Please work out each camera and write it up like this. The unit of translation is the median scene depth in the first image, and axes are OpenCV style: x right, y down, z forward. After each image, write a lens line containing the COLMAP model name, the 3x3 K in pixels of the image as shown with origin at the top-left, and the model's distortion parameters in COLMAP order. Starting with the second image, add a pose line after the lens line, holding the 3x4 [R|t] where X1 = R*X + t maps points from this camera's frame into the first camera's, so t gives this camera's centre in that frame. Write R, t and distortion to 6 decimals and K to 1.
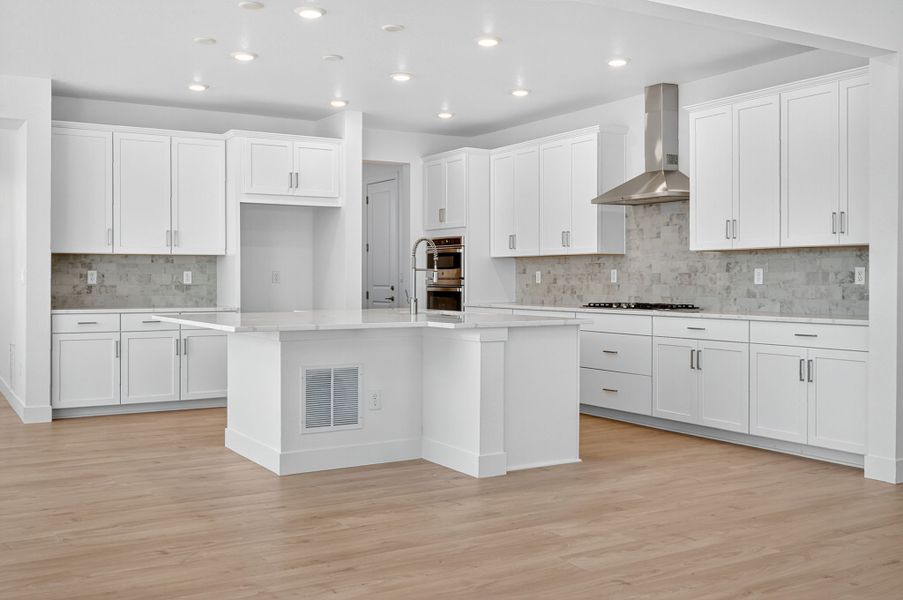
lens RADIAL K [[896.5, 0, 445.7], [0, 896.5, 294.0], [0, 0, 1]] dist [0.004532, 0.000000]
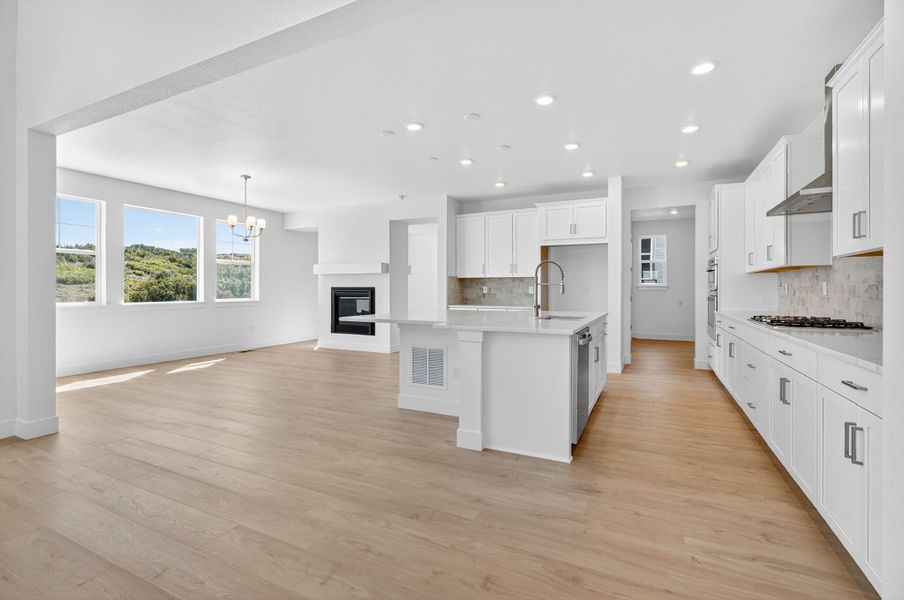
lens RADIAL K [[413.4, 0, 449.6], [0, 413.4, 292.7], [0, 0, 1]] dist [-0.003805, -0.000195]
pose [[0.549701, 0.006214, -0.835339, 0.350852], [-0.014357, 0.999895, -0.002009, -0.009066], [0.835238, 0.013098, 0.549732, 0.445069]]
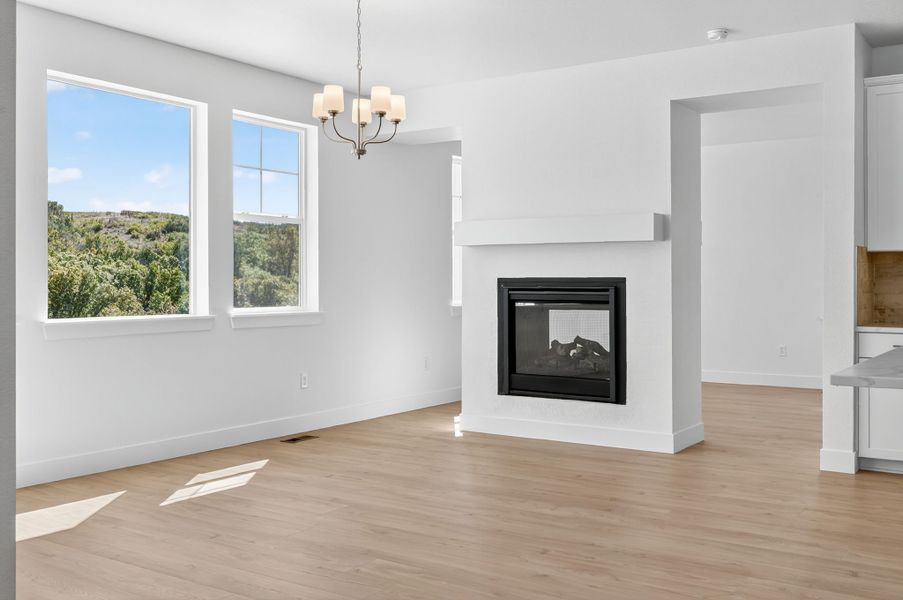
lens RADIAL K [[896.5, 0, 446.4], [0, 896.5, 297.1], [0, 0, 1]] dist [0.004532, 0.000000]
pose [[0.426915, 0.011442, -0.904219, 0.094295], [-0.012719, 0.999897, 0.006647, -0.007538], [0.904202, 0.008663, 0.427017, 0.340713]]
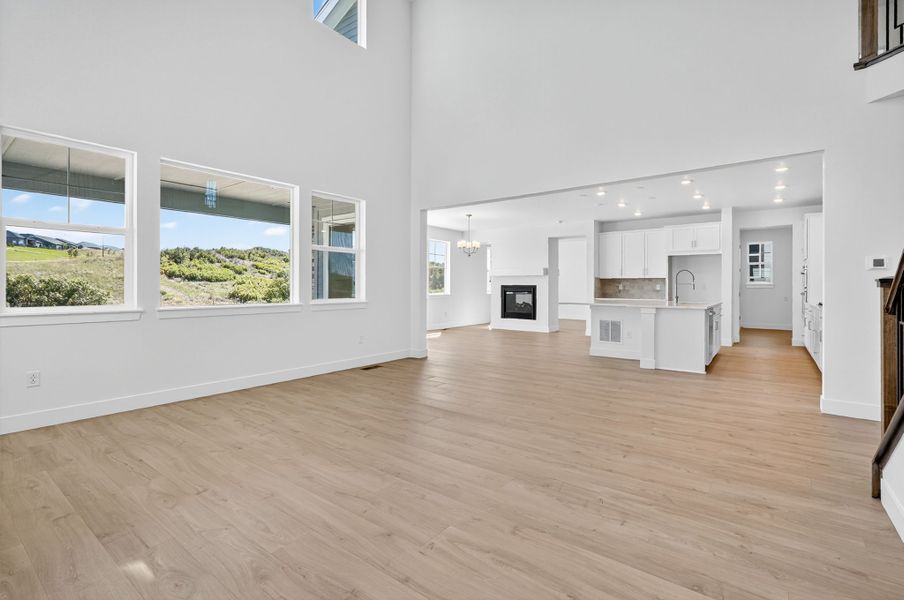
lens RADIAL K [[413.4, 0, 456.4], [0, 413.4, 287.8], [0, 0, 1]] dist [-0.003805, -0.000195]
pose [[0.383644, 0.002498, -0.923478, 0.602225], [-0.017887, 0.999829, -0.004727, -0.001368], [0.923308, 0.018332, 0.383623, 0.059033]]
